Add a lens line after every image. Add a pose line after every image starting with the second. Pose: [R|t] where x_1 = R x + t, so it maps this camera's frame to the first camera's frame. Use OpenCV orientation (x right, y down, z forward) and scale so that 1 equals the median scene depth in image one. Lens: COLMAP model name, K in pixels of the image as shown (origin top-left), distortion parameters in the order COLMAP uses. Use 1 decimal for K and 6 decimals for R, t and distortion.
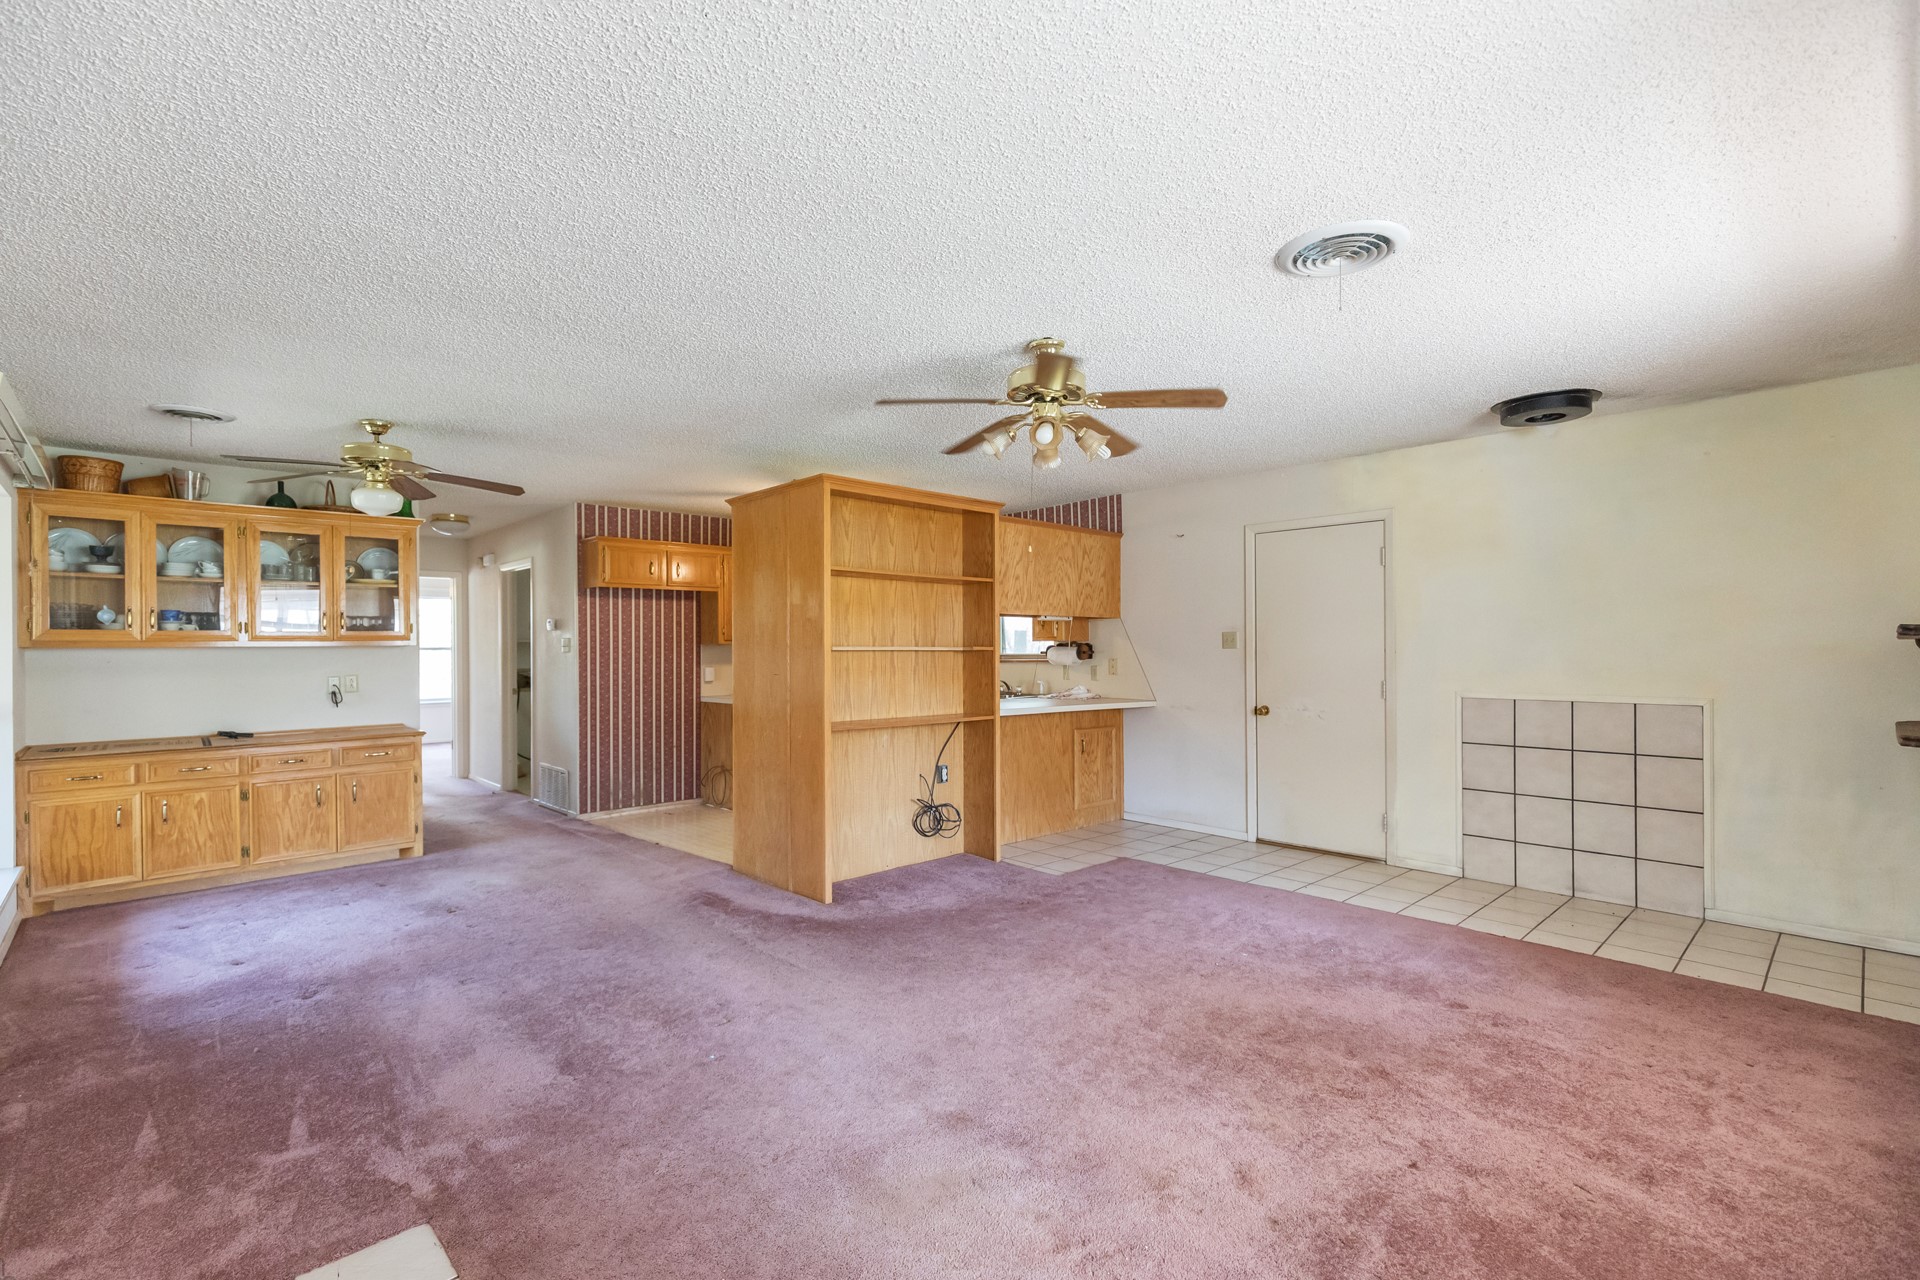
lens RADIAL K [[866.8, 0, 958.1], [0, 866.8, 647.9], [0, 0, 1]] dist [0.011479, -0.002204]
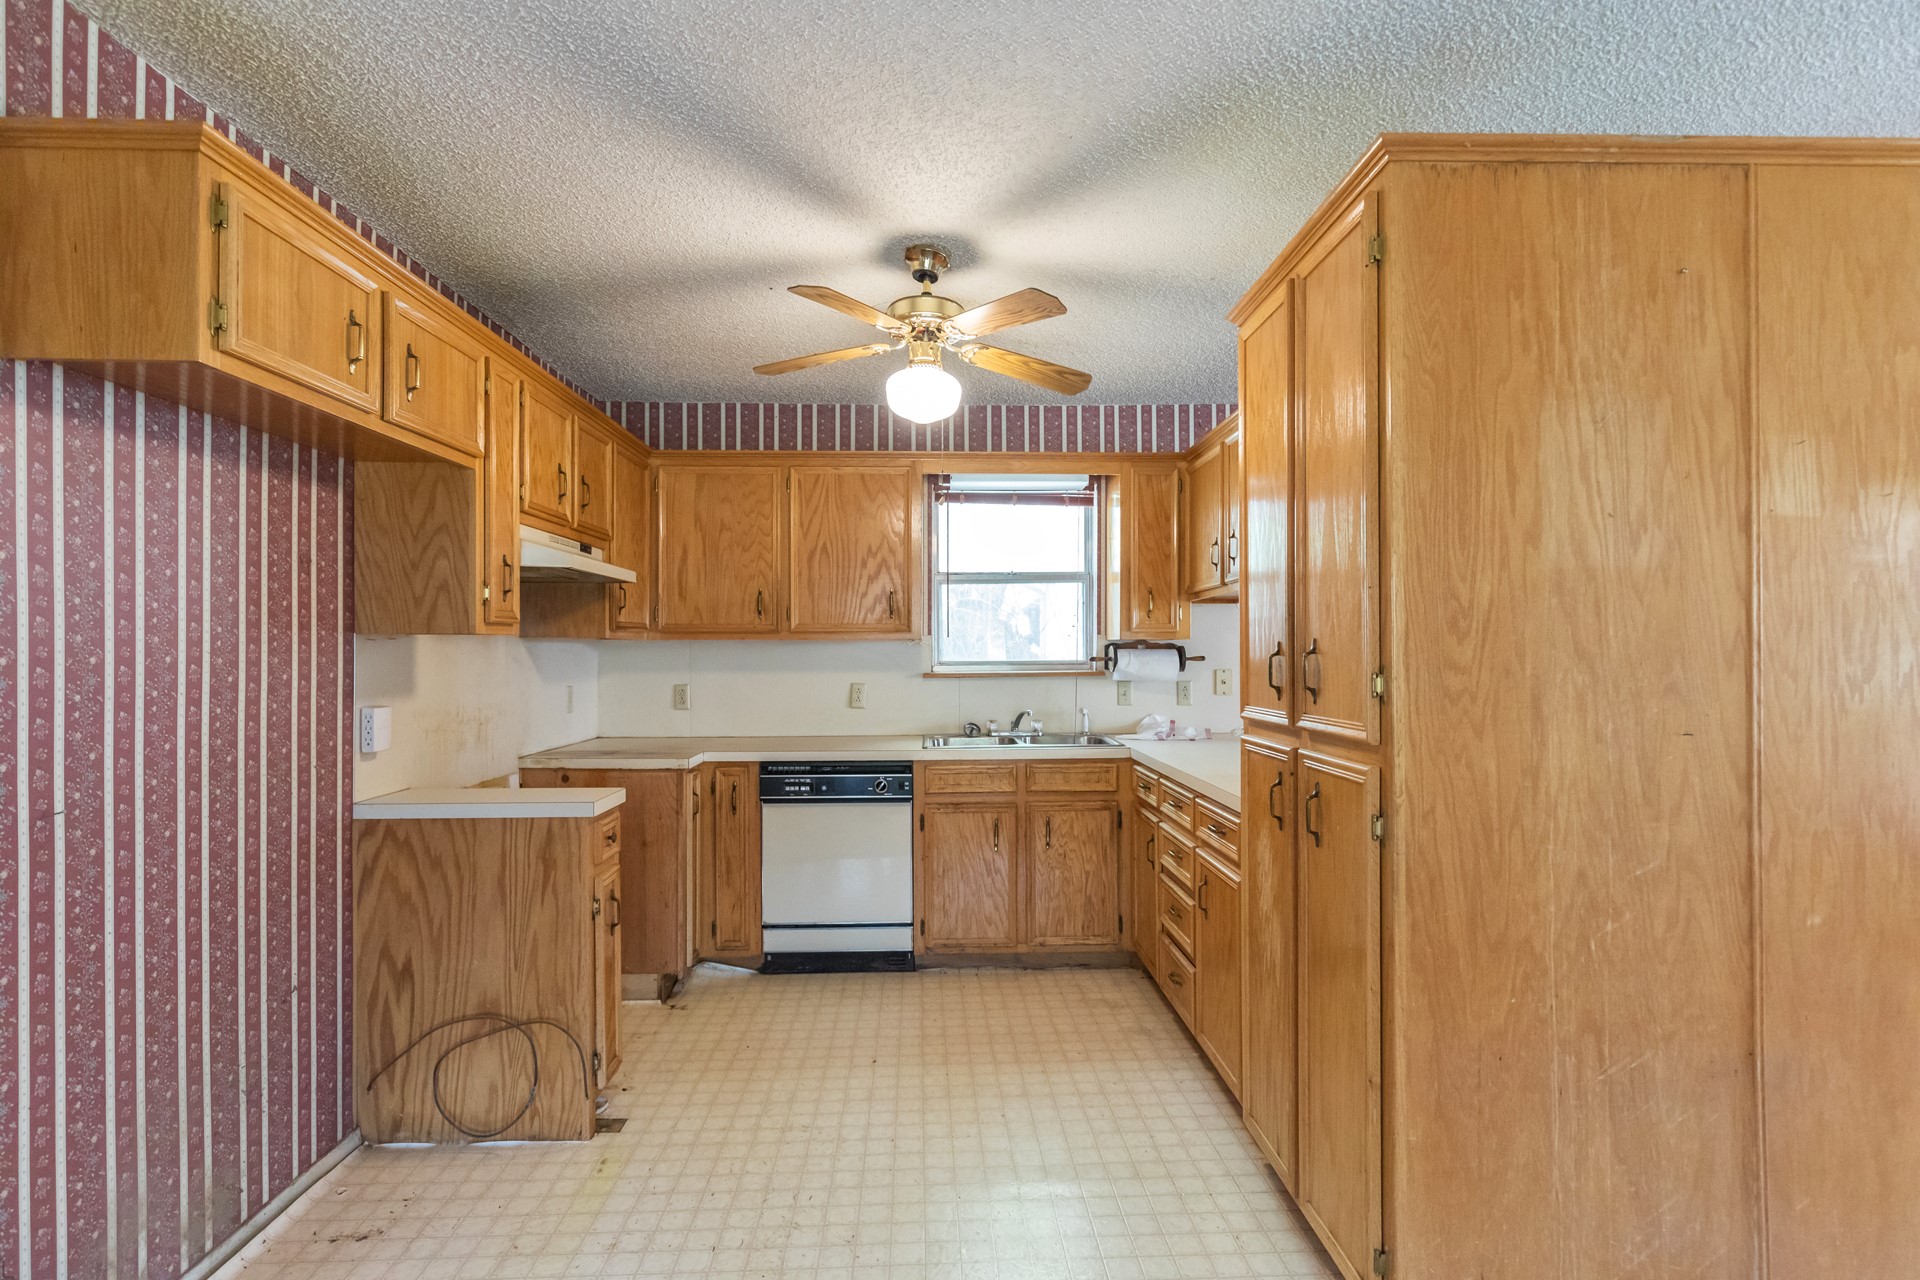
lens RADIAL K [[971.2, 0, 961.1], [0, 971.2, 654.0], [0, 0, 1]] dist [0.000597, 0.000008]
pose [[0.664327, 0.002219, 0.747439, -0.619158], [-0.004329, 0.999990, 0.000878, 0.002379], [-0.747429, -0.003819, 0.664330, 0.916620]]
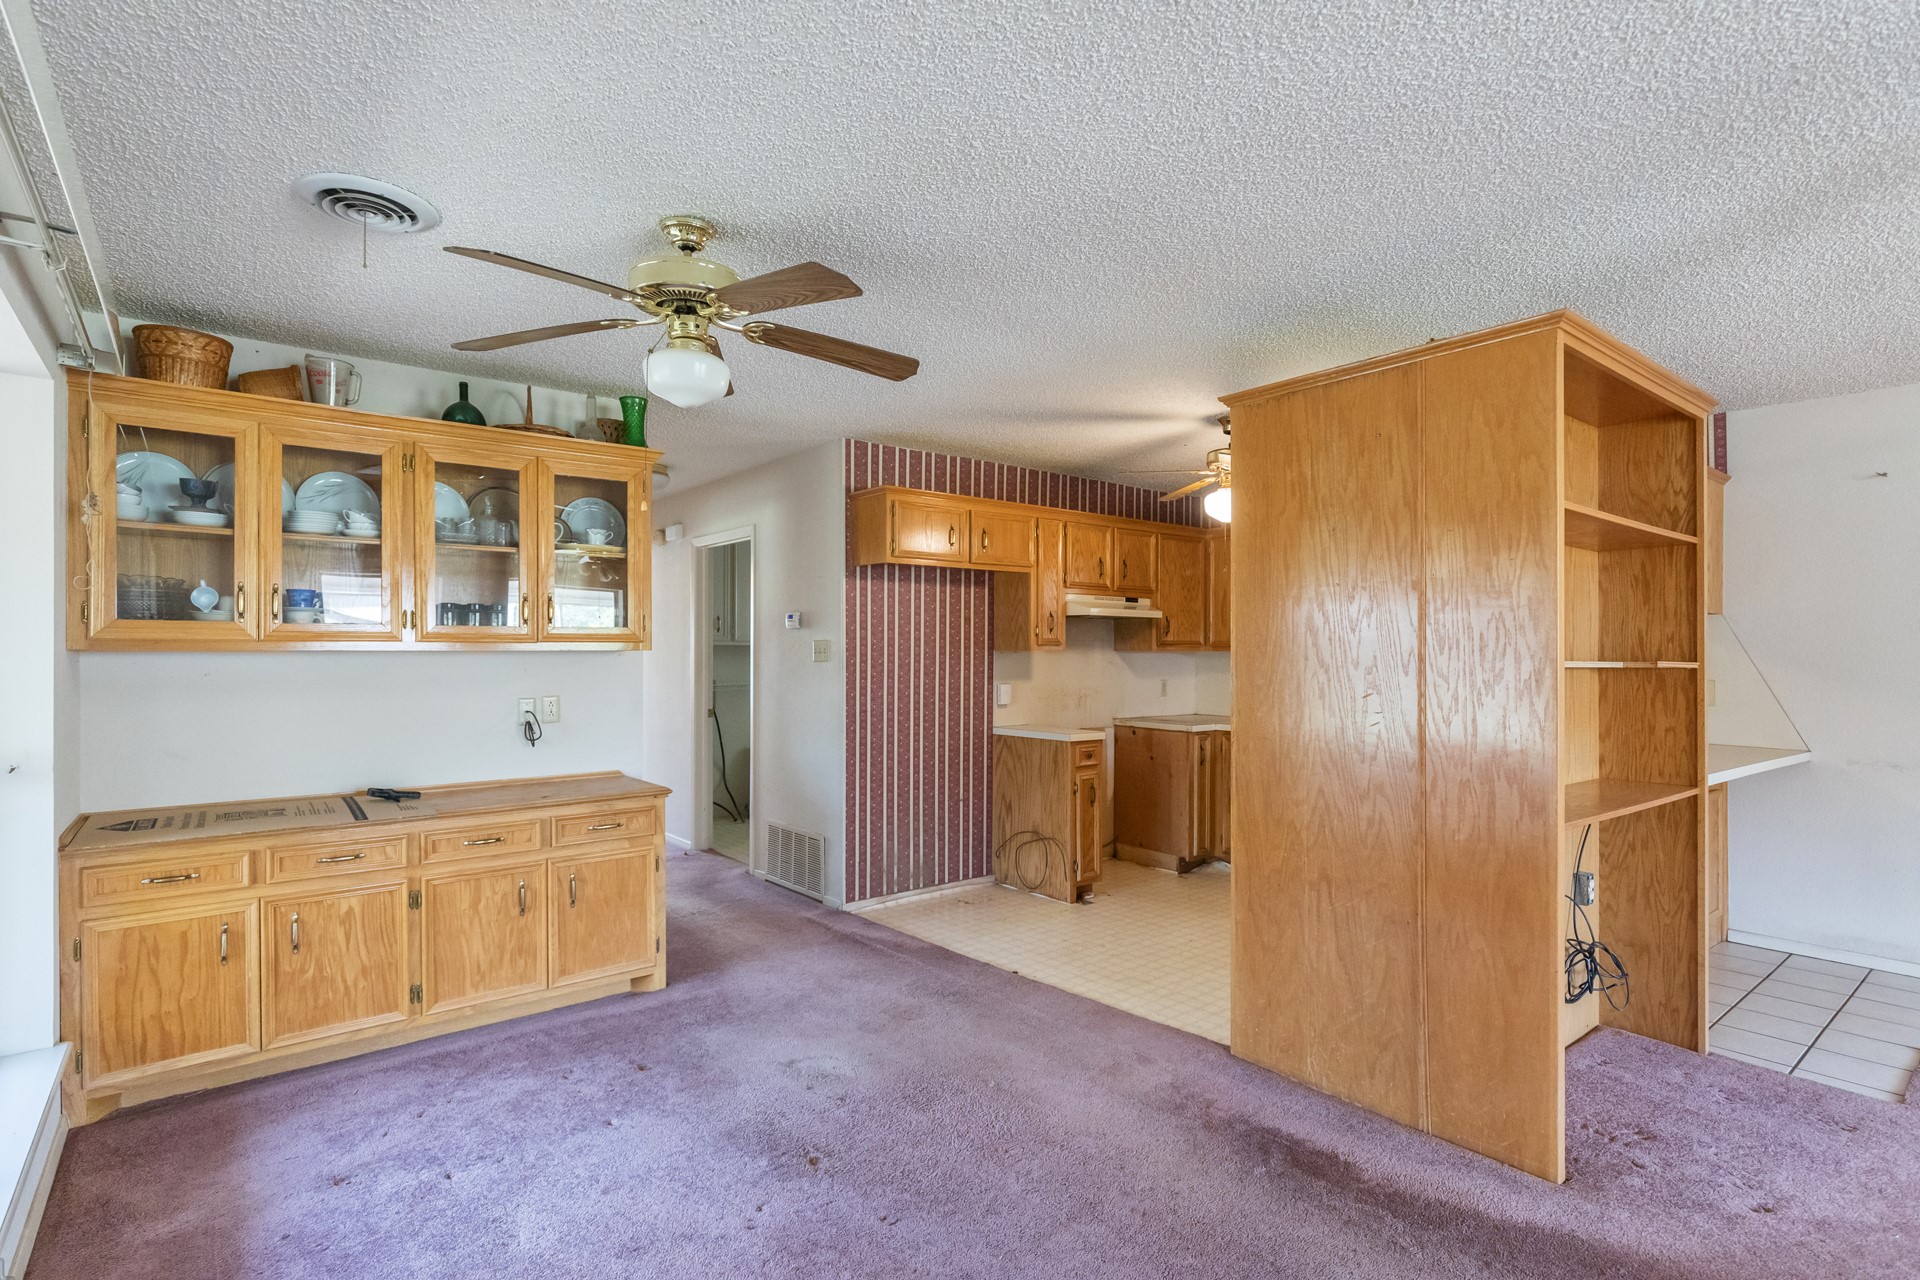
lens RADIAL K [[934.4, 0, 959.0], [0, 934.4, 654.5], [0, 0, 1]] dist [-0.000178, -0.000415]
pose [[0.996863, 0.008332, -0.078702, -0.399774], [-0.008224, 0.999965, 0.001701, -0.003217], [0.078713, -0.001048, 0.996897, 0.394596]]
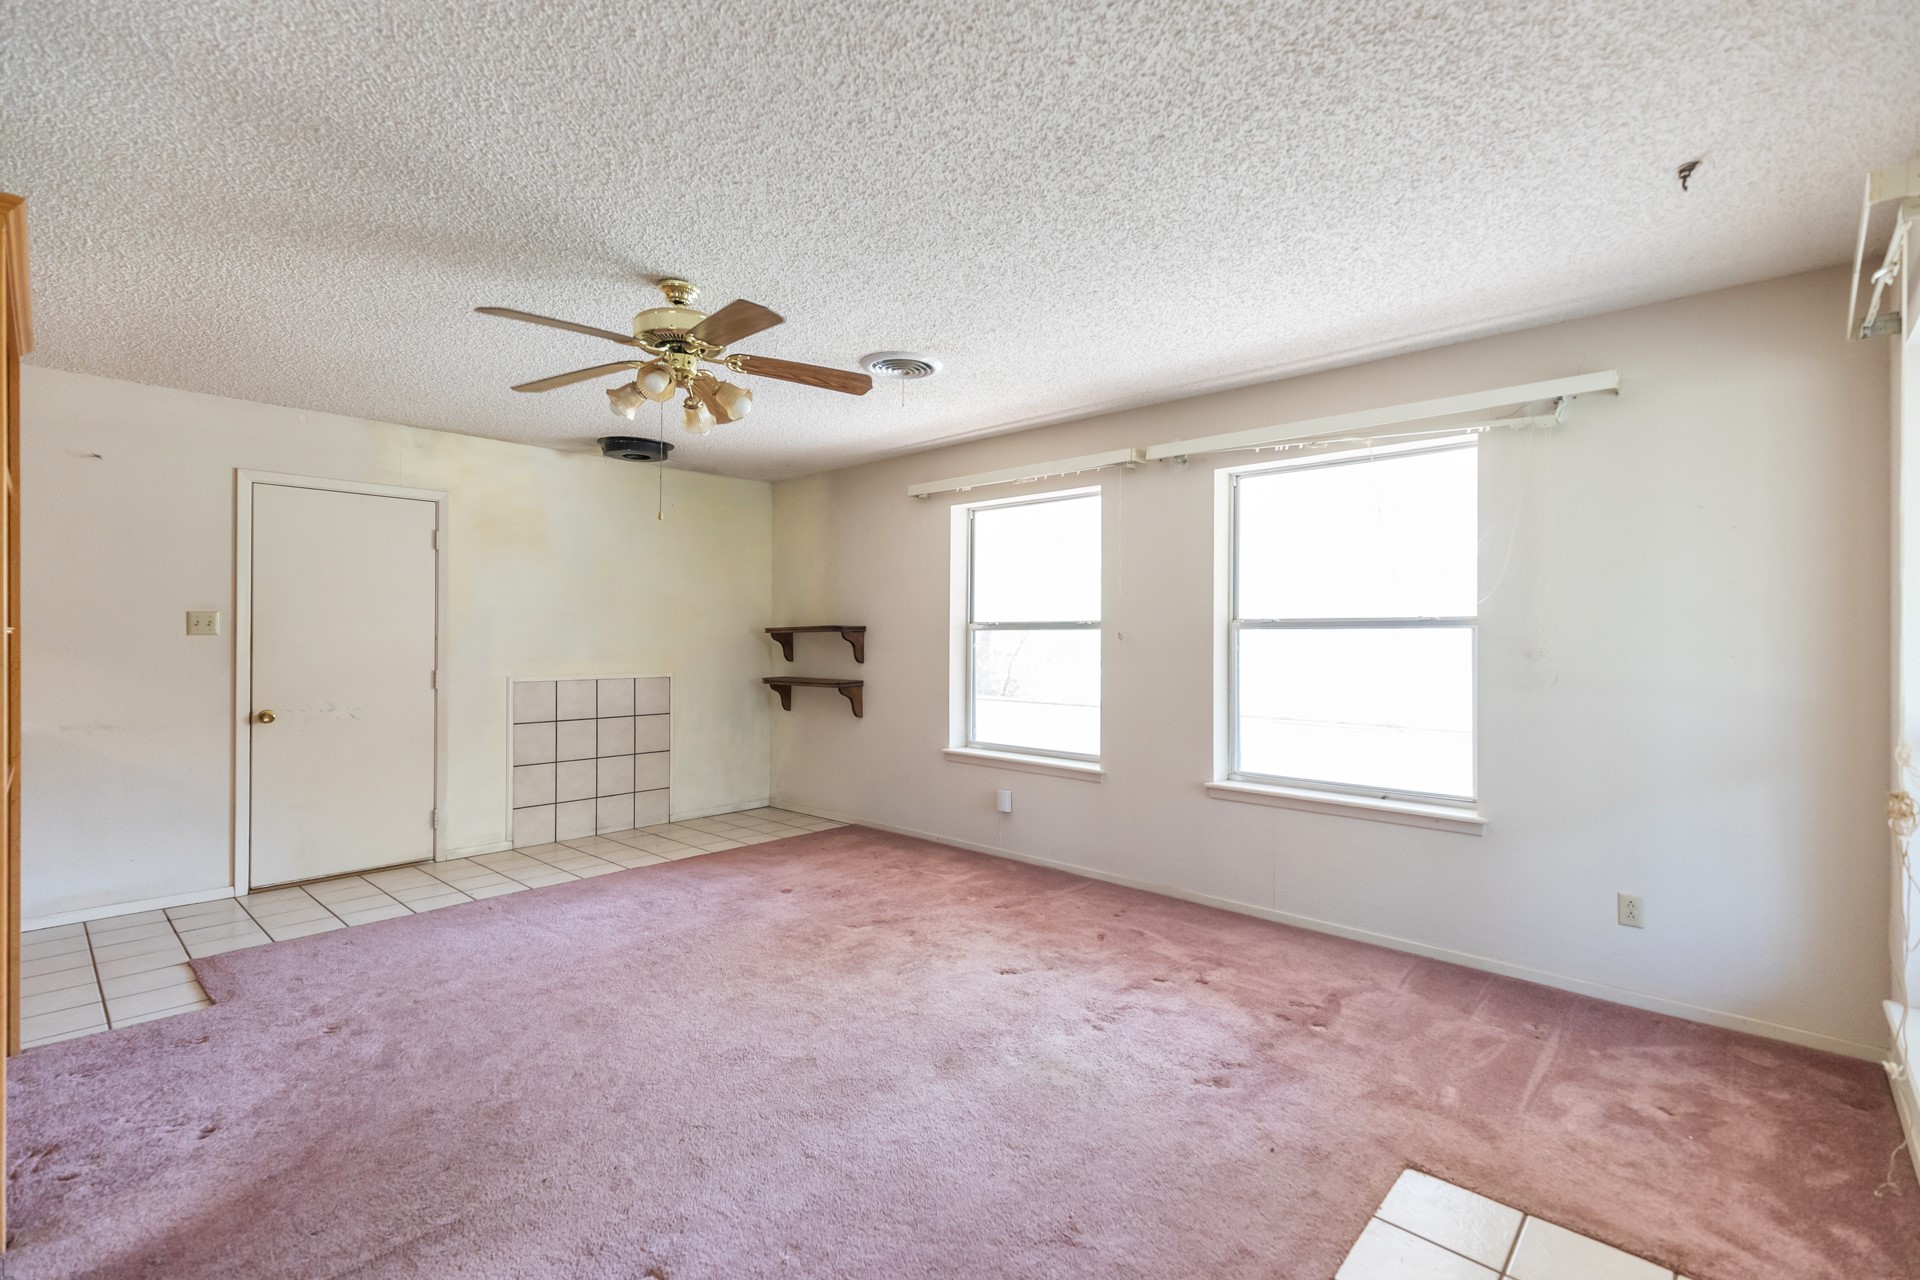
lens RADIAL K [[881.9, 0, 949.8], [0, 881.9, 640.5], [0, 0, 1]] dist [0.011546, -0.000336]
pose [[-0.069942, 0.003341, 0.997545, -0.538540], [-0.000601, 0.999994, -0.003391, 0.008533], [-0.997551, -0.000837, -0.069940, 0.525509]]
